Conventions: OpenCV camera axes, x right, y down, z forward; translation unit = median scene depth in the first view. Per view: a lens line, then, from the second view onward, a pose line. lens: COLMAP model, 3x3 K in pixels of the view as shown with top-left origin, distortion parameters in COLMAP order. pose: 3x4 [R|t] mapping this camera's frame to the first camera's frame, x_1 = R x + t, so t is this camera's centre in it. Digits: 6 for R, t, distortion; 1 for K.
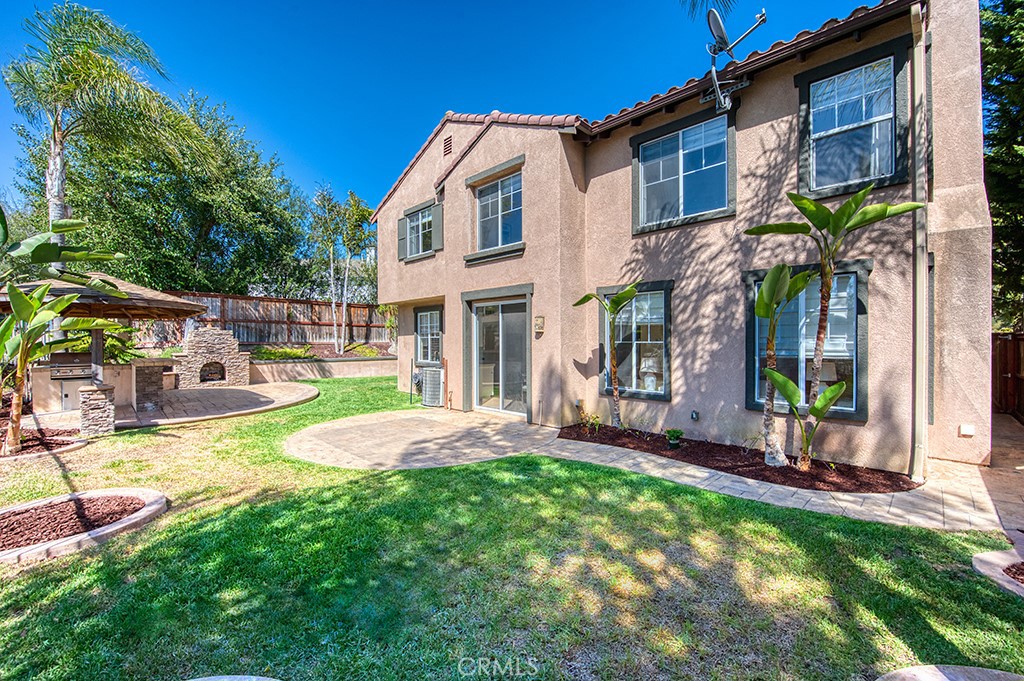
lens RADIAL K [[417.7, 0, 517.0], [0, 417.7, 338.4], [0, 0, 1]] dist [-0.000983, -0.000231]
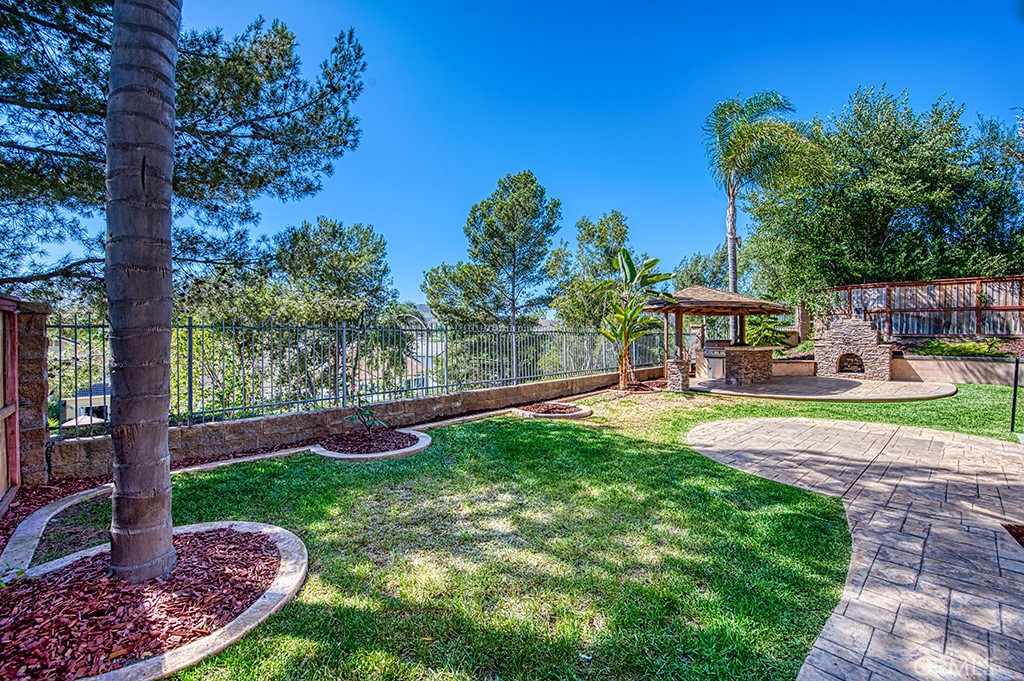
lens RADIAL K [[417.7, 0, 517.0], [0, 417.7, 338.4], [0, 0, 1]] dist [-0.000983, -0.000231]
pose [[-0.033391, 0.007524, -0.999414, 0.759024], [0.001939, 0.999970, 0.007464, 0.028326], [0.999440, -0.001689, -0.033405, 0.598004]]
